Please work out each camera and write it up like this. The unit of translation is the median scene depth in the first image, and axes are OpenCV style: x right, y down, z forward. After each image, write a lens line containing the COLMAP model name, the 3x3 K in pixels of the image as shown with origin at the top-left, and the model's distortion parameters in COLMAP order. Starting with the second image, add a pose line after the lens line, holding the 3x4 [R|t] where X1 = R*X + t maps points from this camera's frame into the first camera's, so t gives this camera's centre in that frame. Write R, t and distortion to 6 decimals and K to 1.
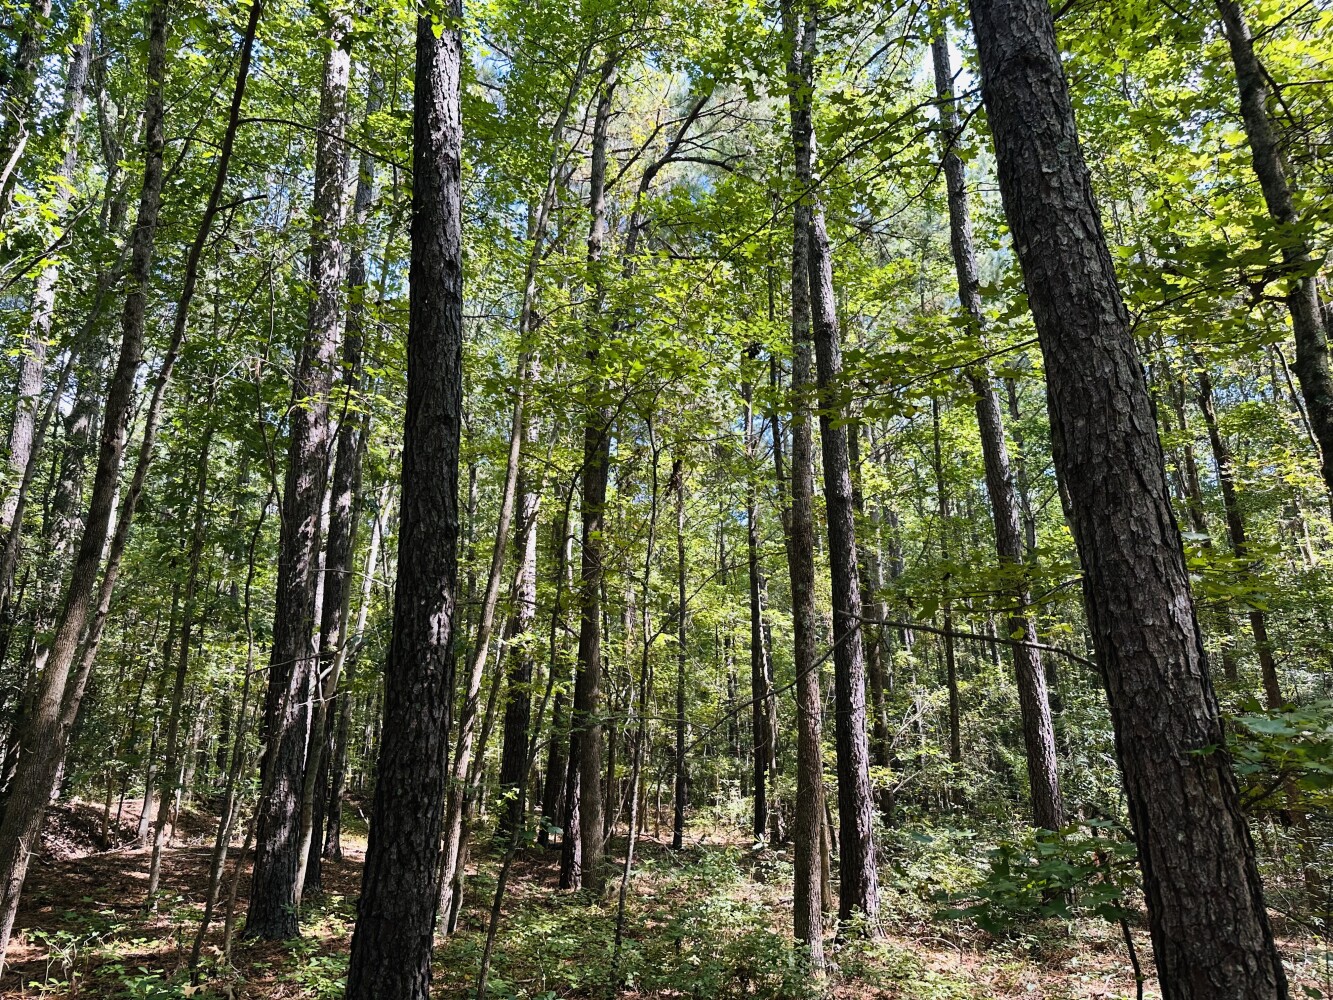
lens RADIAL K [[930.9, 0, 666.5], [0, 930.9, 500.0], [0, 0, 1]] dist [-0.010182, -0.003623]
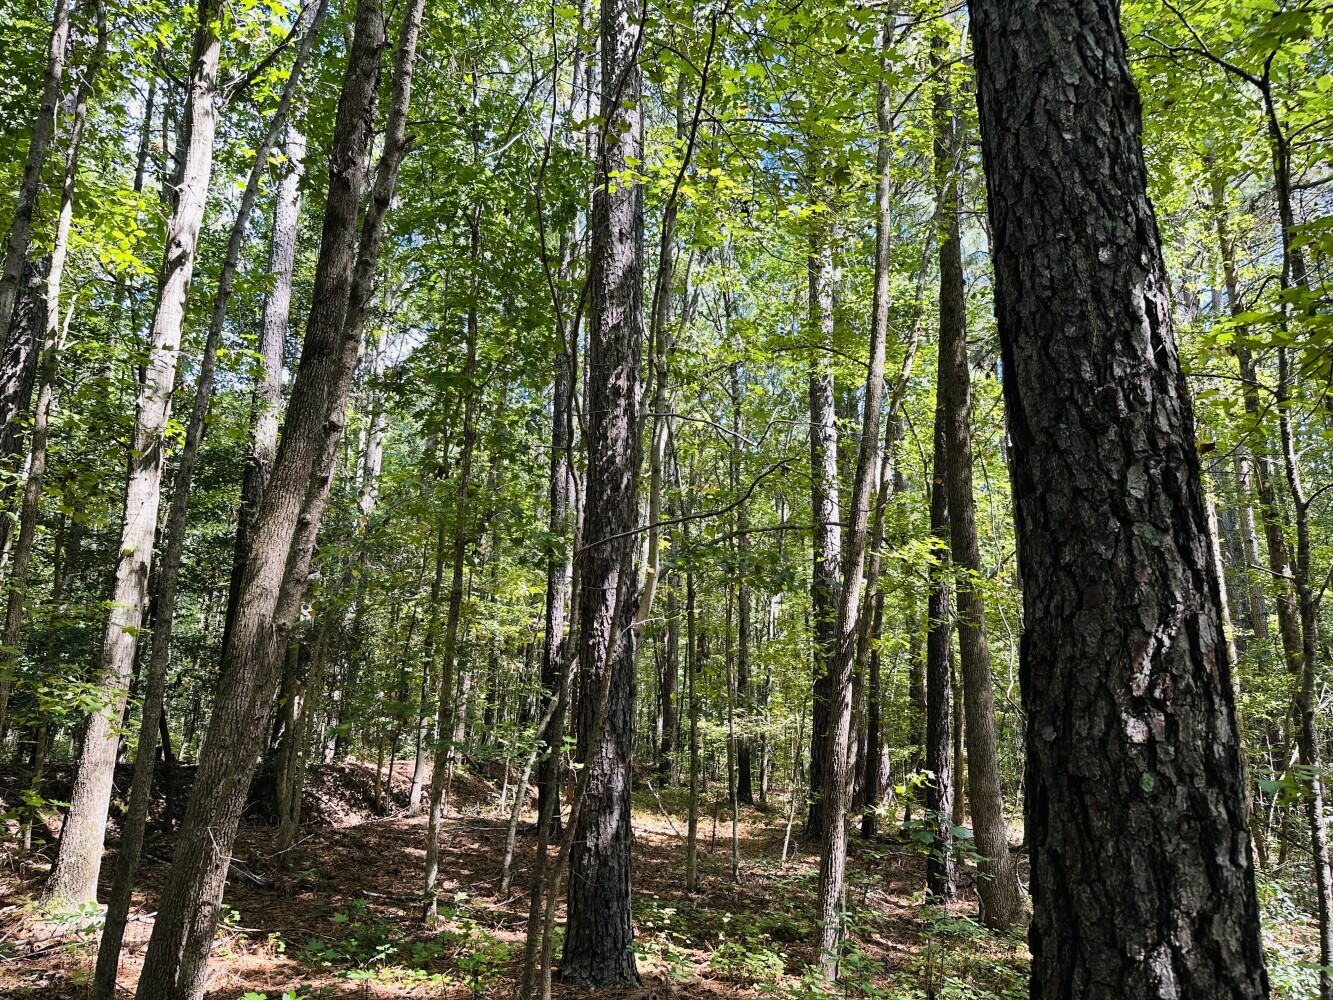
lens RADIAL K [[944.9, 0, 666.5], [0, 944.9, 500.0], [0, 0, 1]] dist [0.005434, 0.000597]
pose [[0.969969, -0.024467, -0.241994, -0.126137], [0.031119, 0.999235, 0.023701, 0.070428], [0.241229, -0.030520, 0.969988, 0.222661]]
